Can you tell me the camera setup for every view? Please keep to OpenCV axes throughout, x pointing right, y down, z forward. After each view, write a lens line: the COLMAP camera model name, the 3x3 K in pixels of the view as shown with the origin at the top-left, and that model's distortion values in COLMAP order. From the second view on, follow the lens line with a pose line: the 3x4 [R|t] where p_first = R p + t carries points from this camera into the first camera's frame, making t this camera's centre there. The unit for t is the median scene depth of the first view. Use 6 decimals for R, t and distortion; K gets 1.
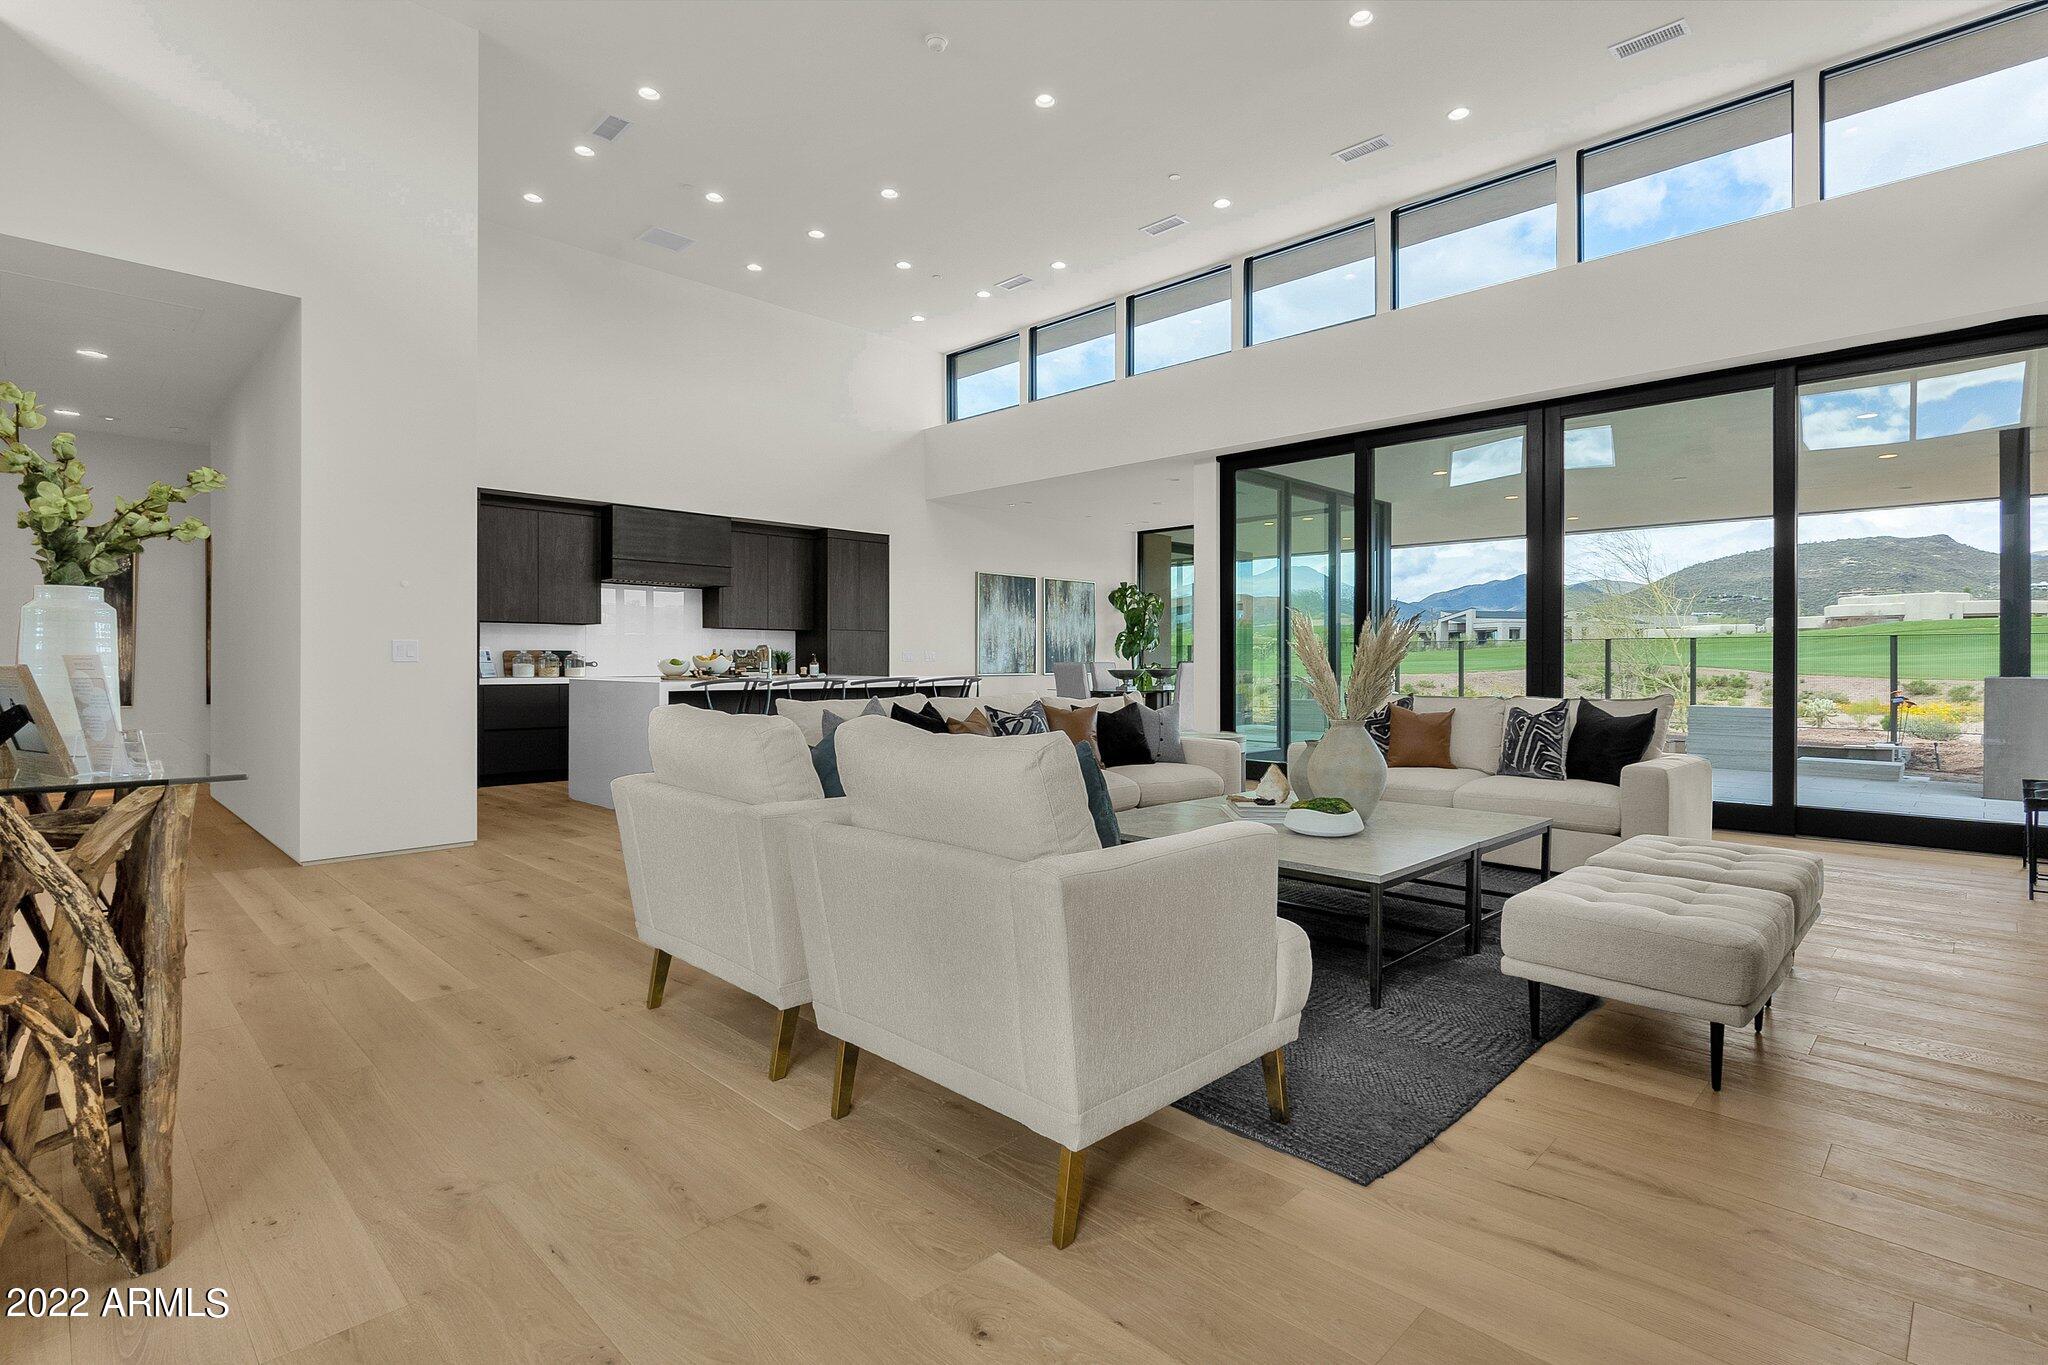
lens RADIAL K [[1003.5, 0, 1035.3], [0, 1003.5, 666.4], [0, 0, 1]] dist [-0.003028, -0.001625]
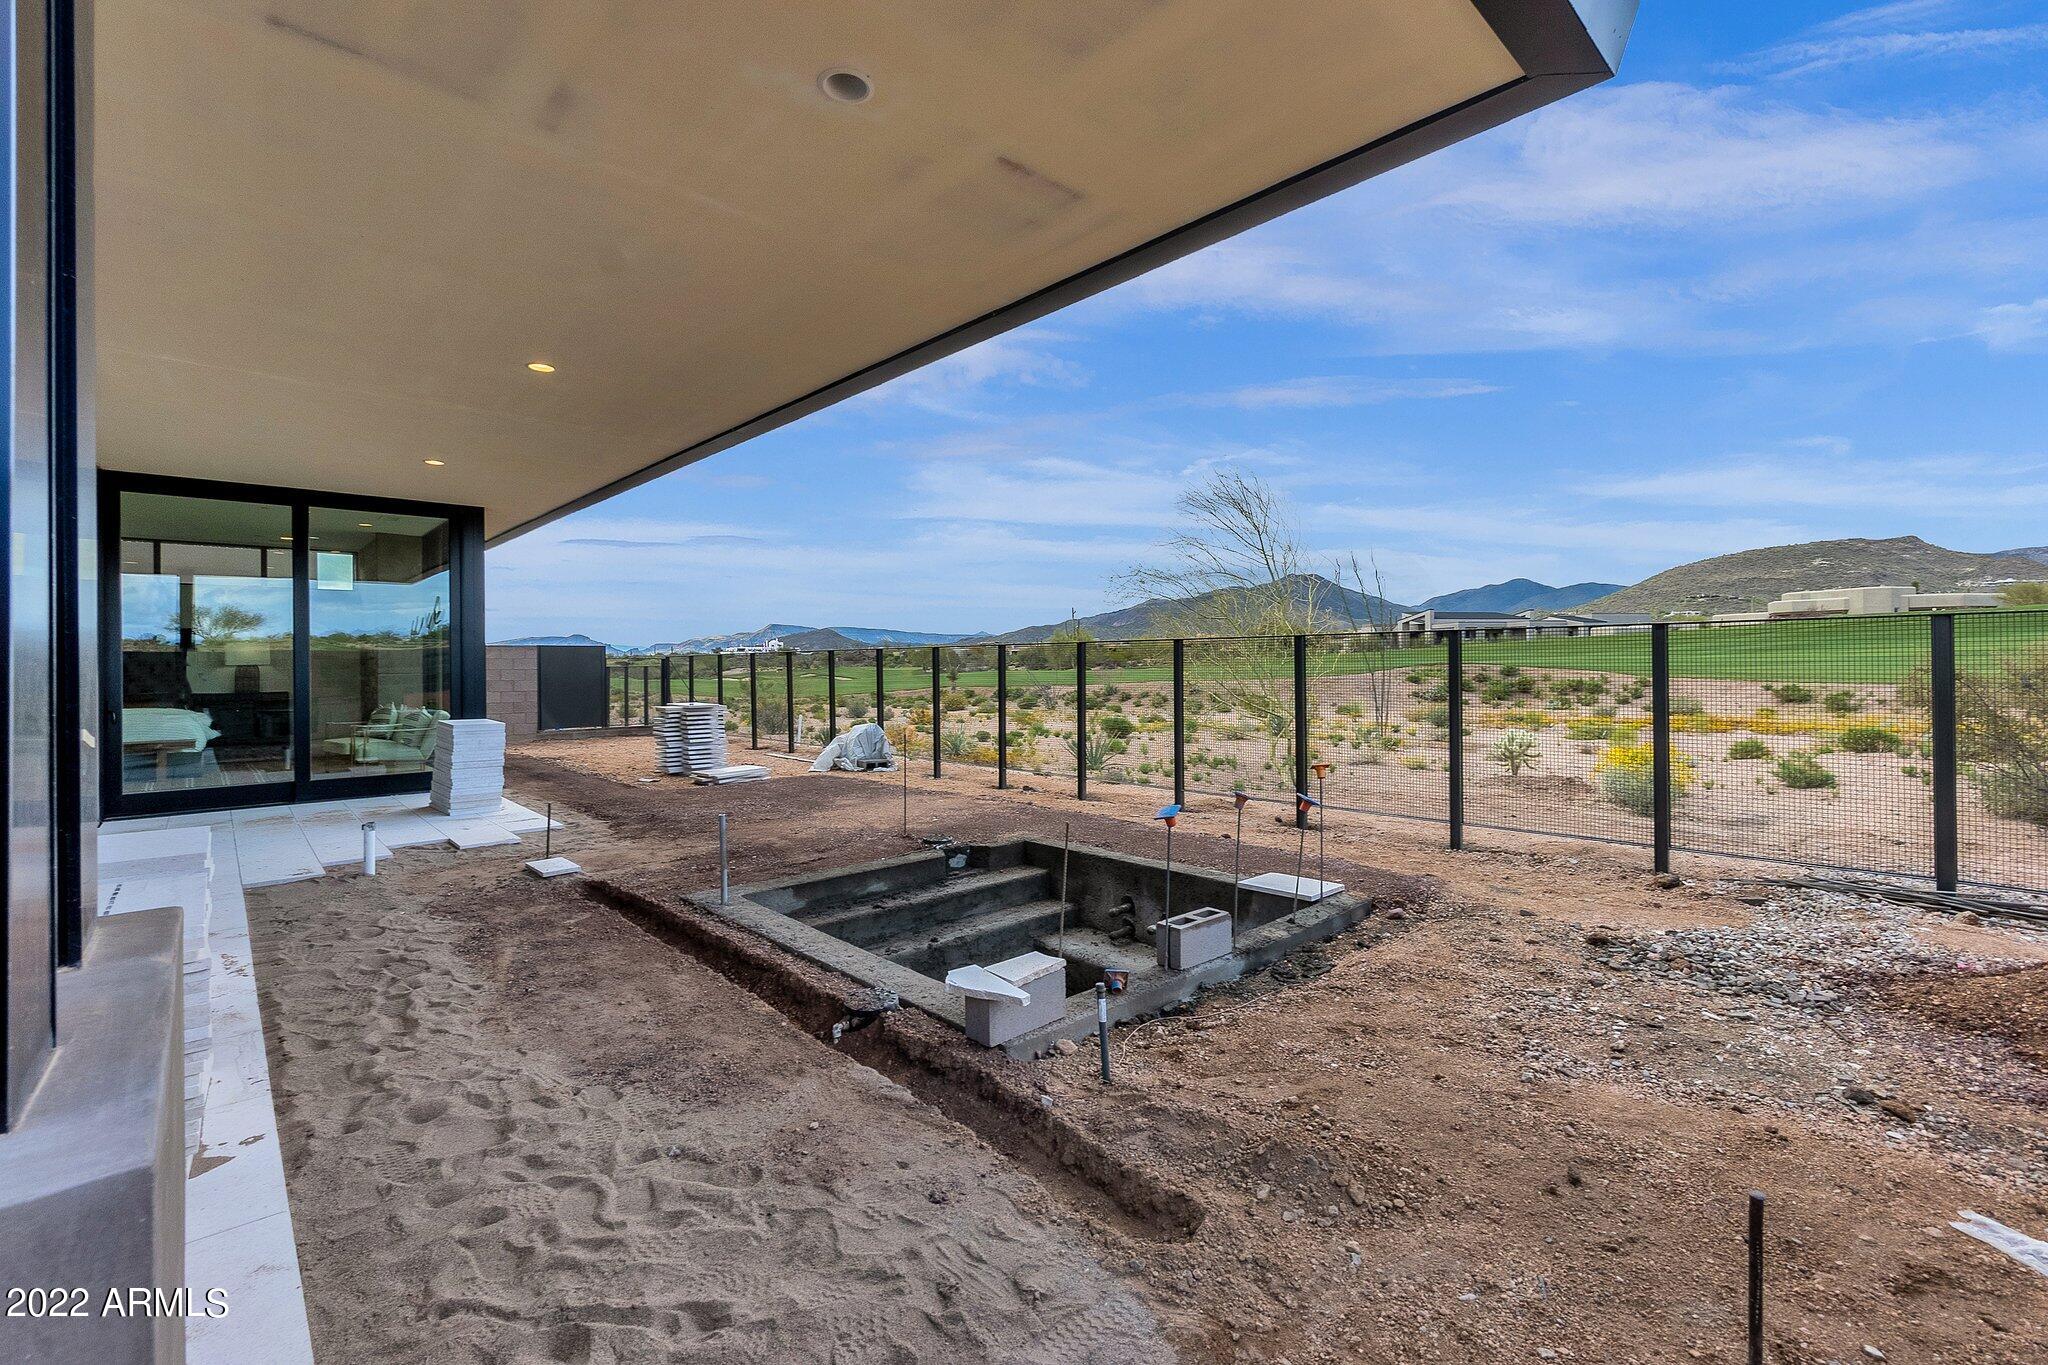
lens RADIAL K [[914.6, 0, 1047.3], [0, 914.6, 667.6], [0, 0, 1]] dist [-0.003771, 0.000280]
pose [[0.999650, -0.009435, -0.024729, 0.975053], [0.009418, 0.999955, -0.000791, -0.015515], [0.024736, 0.000558, 0.999694, 0.813403]]
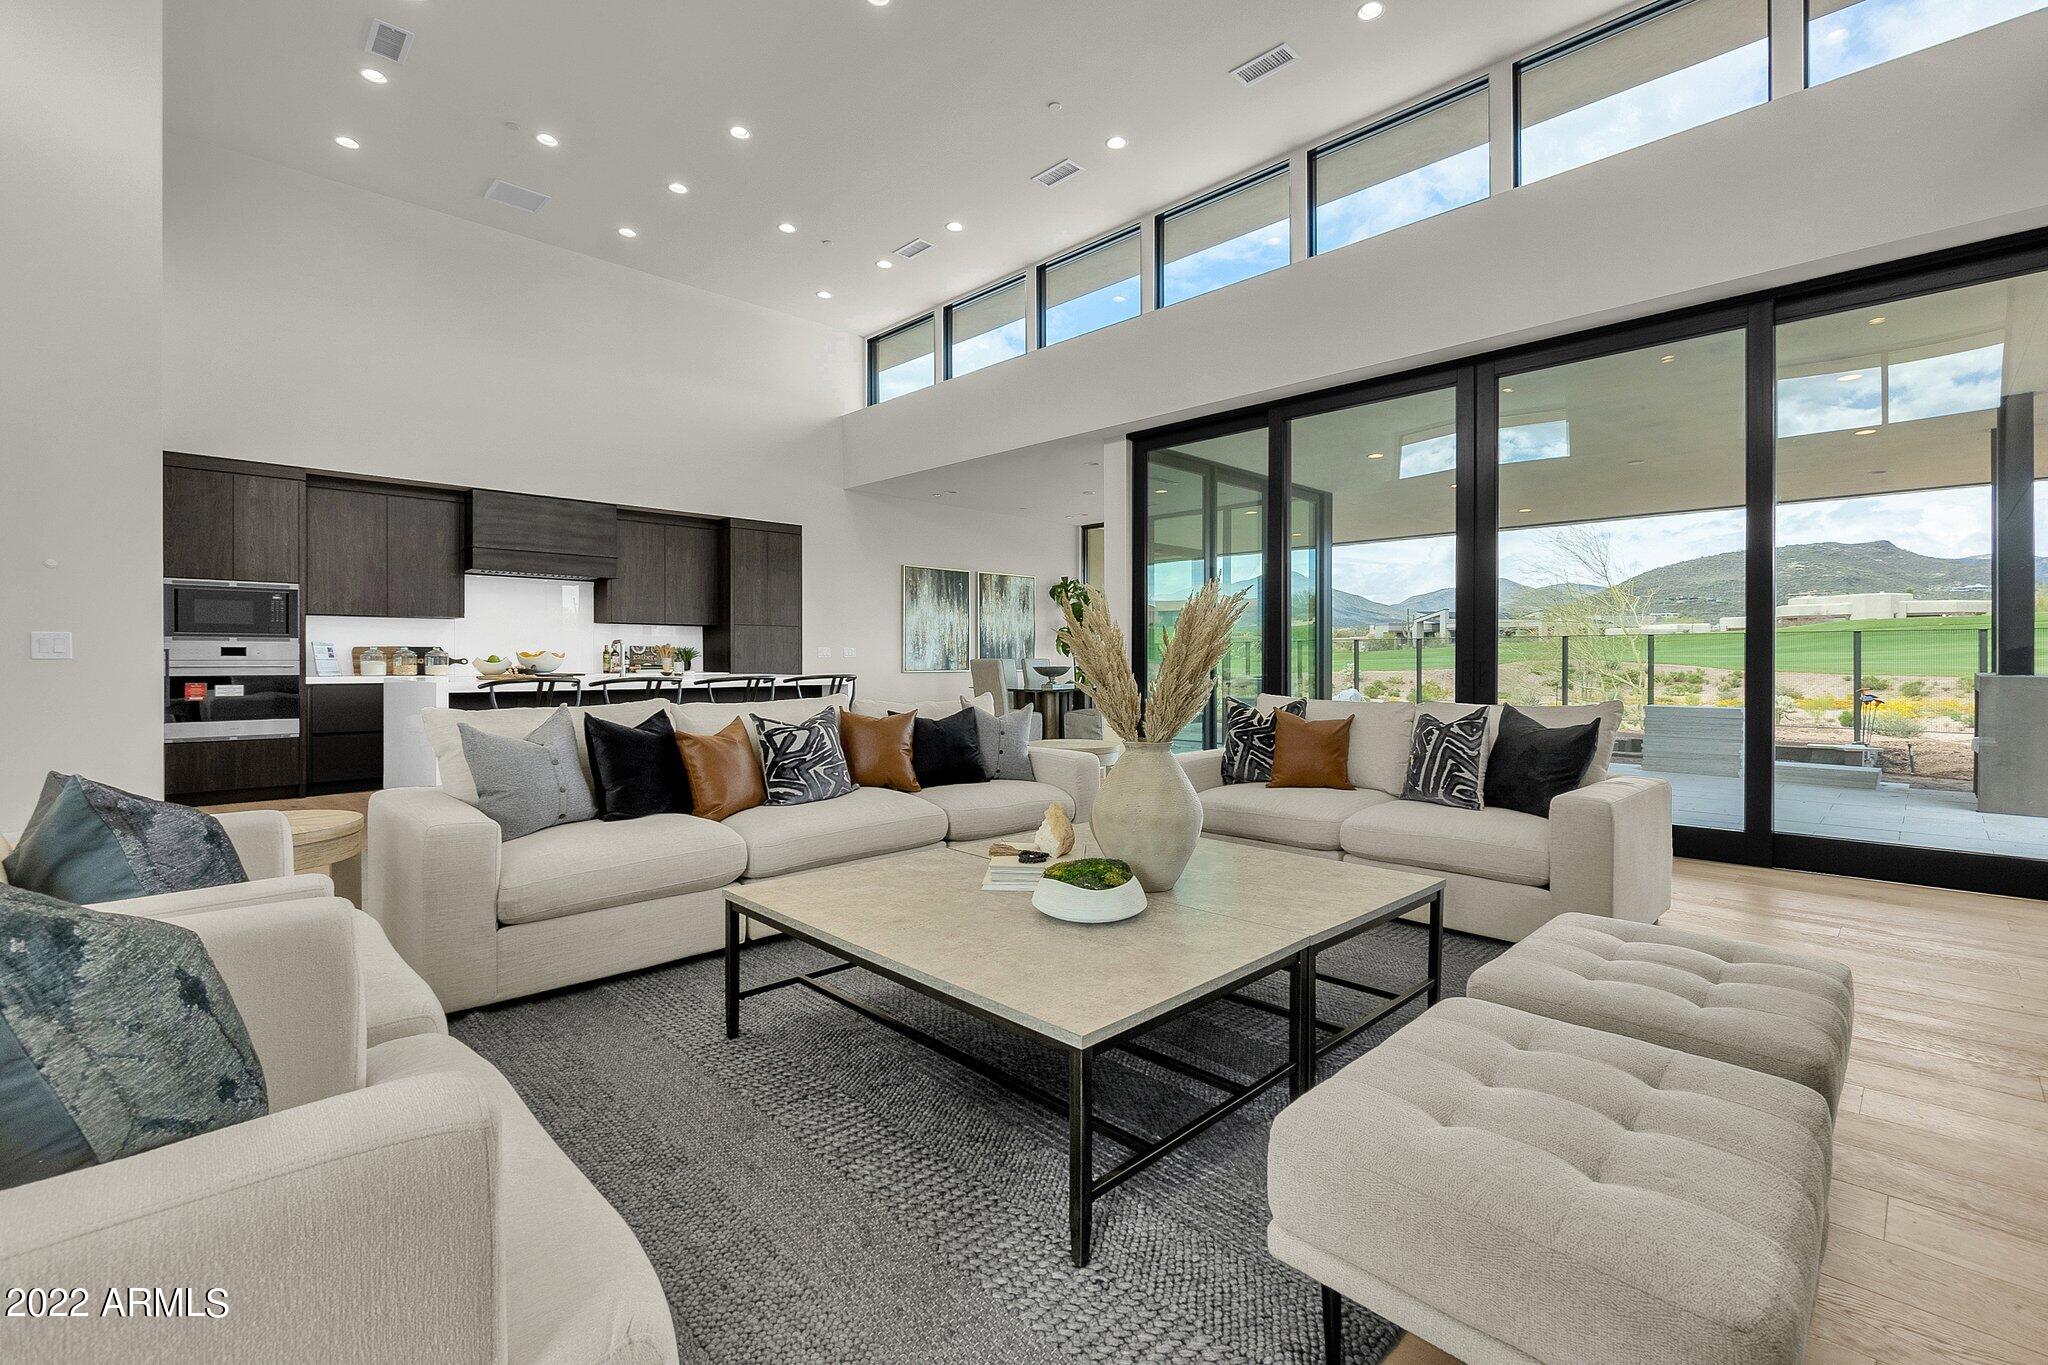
lens RADIAL K [[914.6, 0, 1038.1], [0, 914.6, 664.2], [0, 0, 1]] dist [-0.003771, 0.000280]
pose [[0.999943, -0.000534, -0.010691, 0.107455], [0.000546, 0.999999, 0.001063, -0.000252], [0.010690, -0.001069, 0.999942, 0.161108]]
